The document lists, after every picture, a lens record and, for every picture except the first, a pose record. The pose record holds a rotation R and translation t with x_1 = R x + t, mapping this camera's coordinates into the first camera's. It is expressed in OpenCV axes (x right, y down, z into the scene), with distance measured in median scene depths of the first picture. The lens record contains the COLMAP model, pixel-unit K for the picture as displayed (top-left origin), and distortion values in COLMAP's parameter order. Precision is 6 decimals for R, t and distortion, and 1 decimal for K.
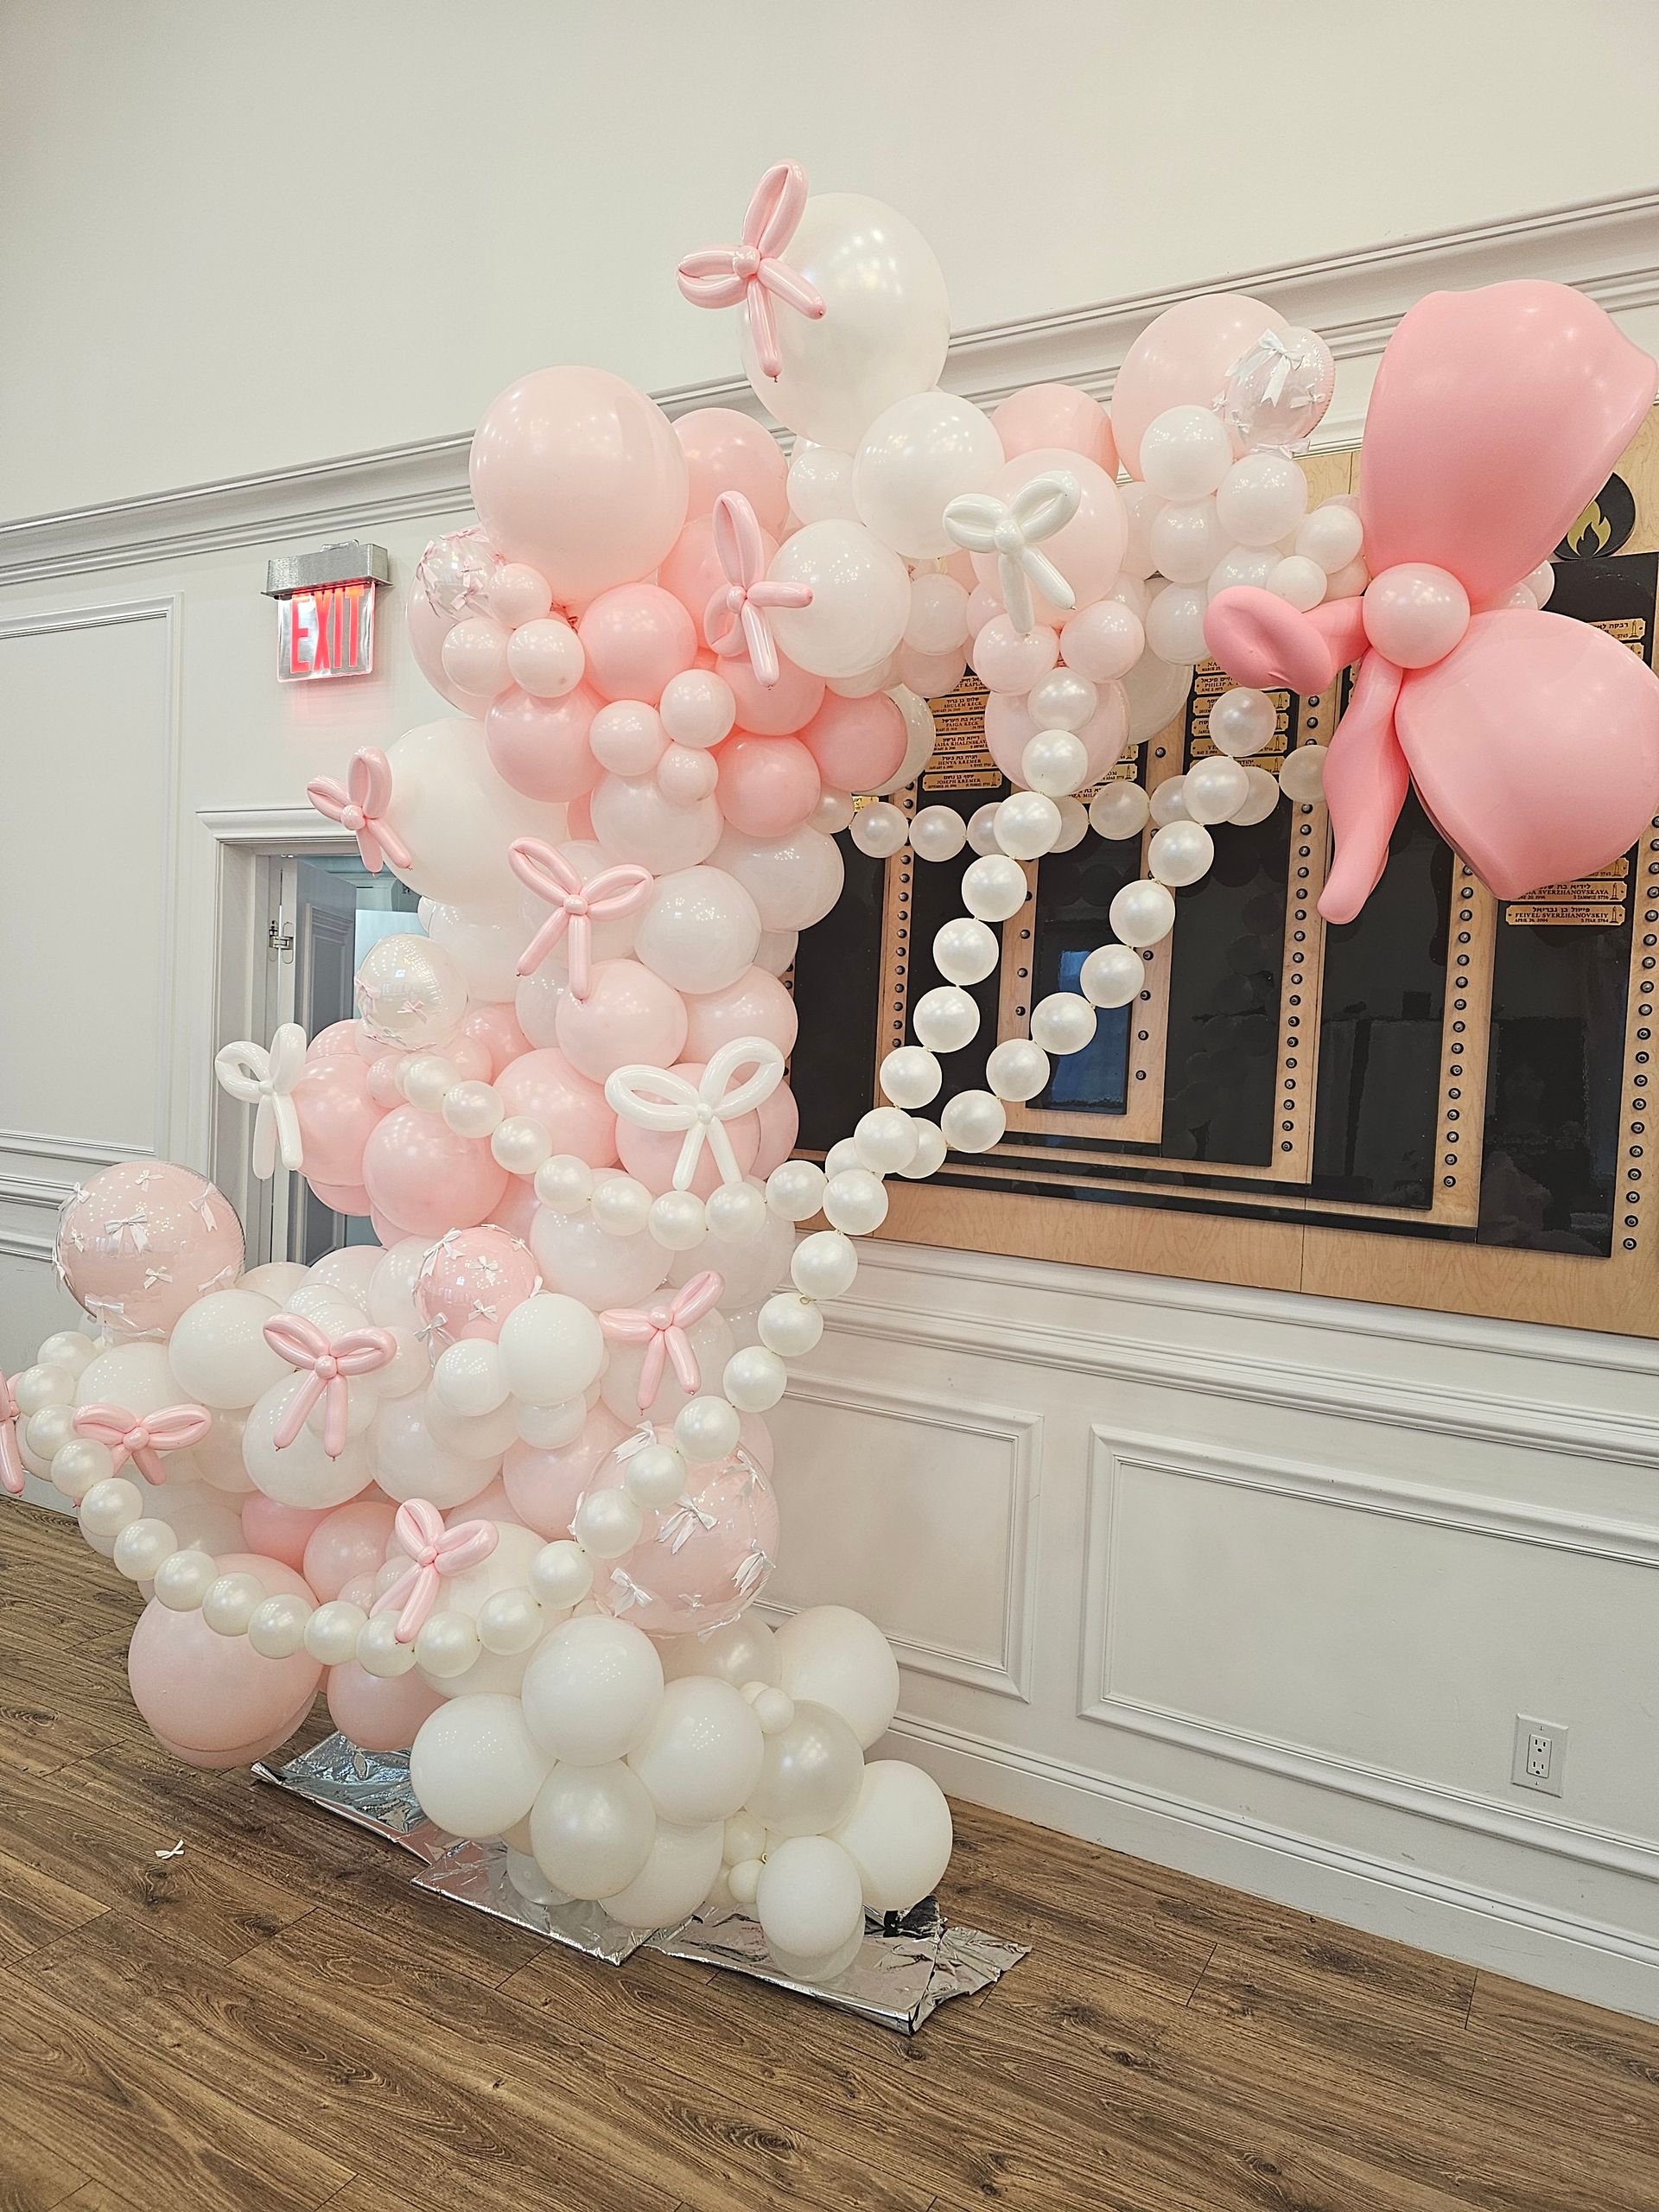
lens RADIAL K [[1089.0, 0, 829.5], [0, 1089.0, 1106.0], [0, 0, 1]] dist [0.027333, -0.012785]
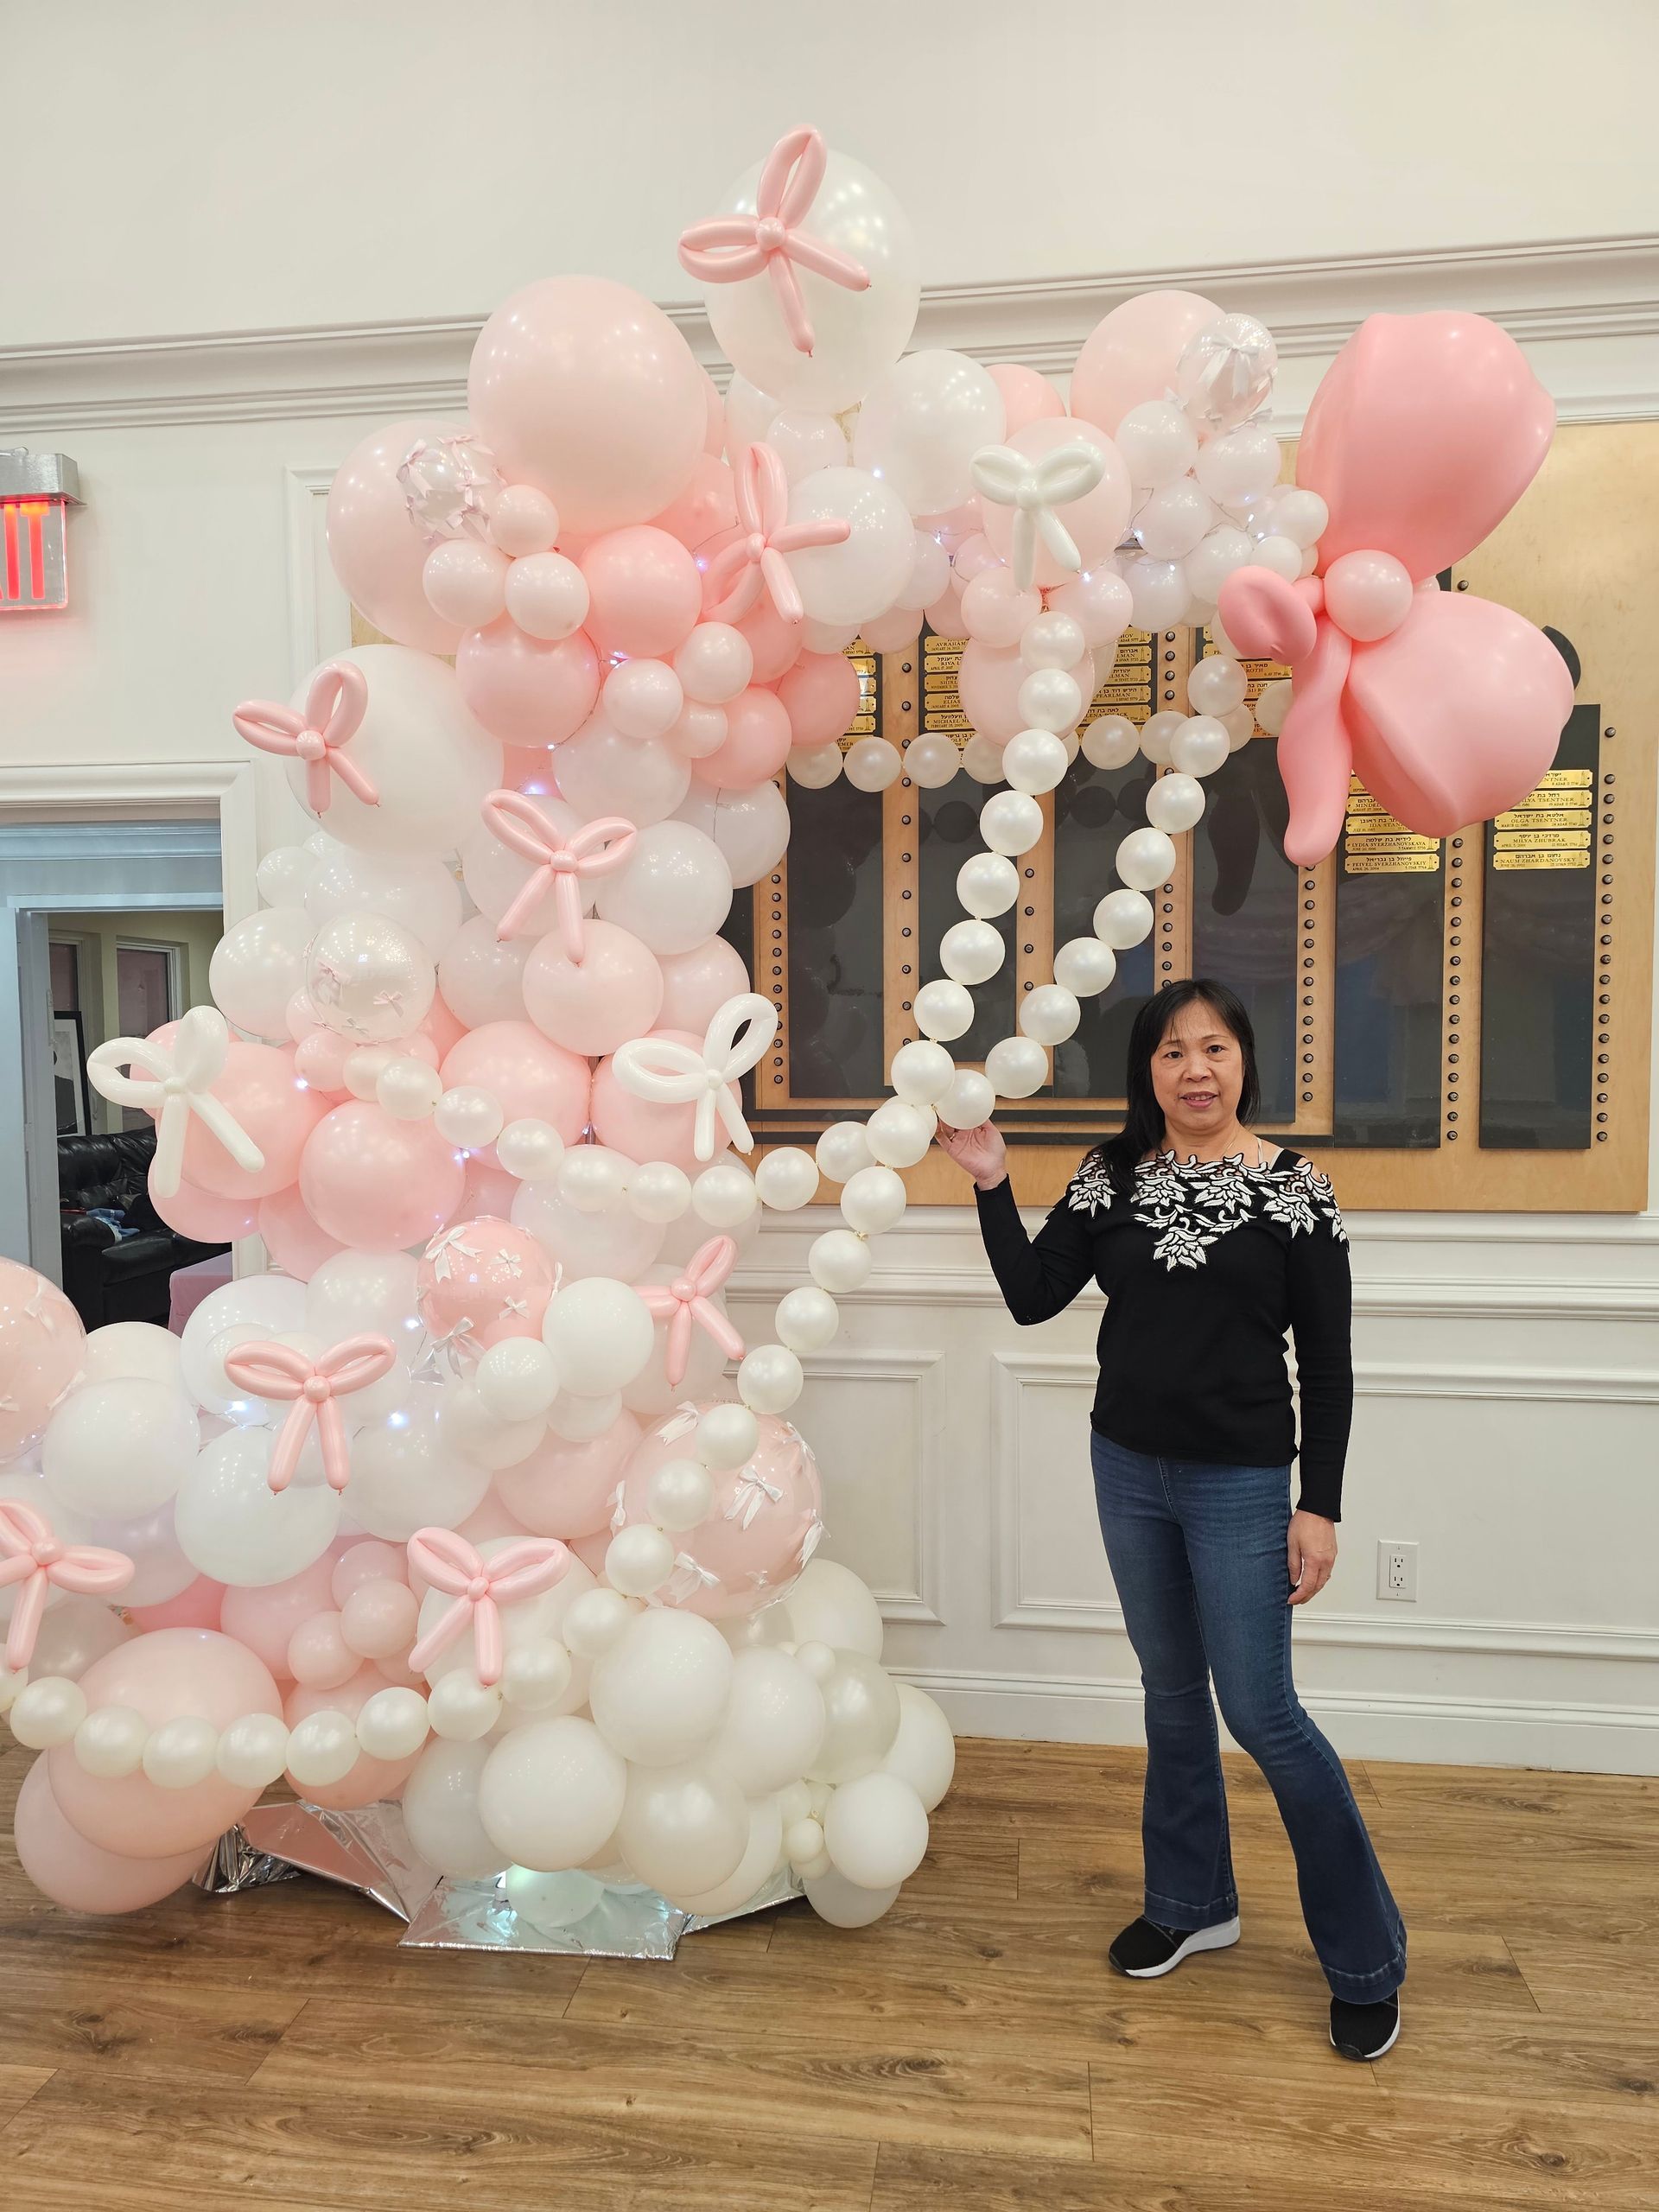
lens RADIAL K [[1089.0, 0, 829.5], [0, 1089.0, 1106.0], [0, 0, 1]] dist [0.027333, -0.012785]
pose [[0.958648, -0.074294, 0.274726, -0.315377], [0.068779, 0.997191, 0.029666, 0.012957], [-0.276158, -0.009544, 0.961065, 0.043242]]
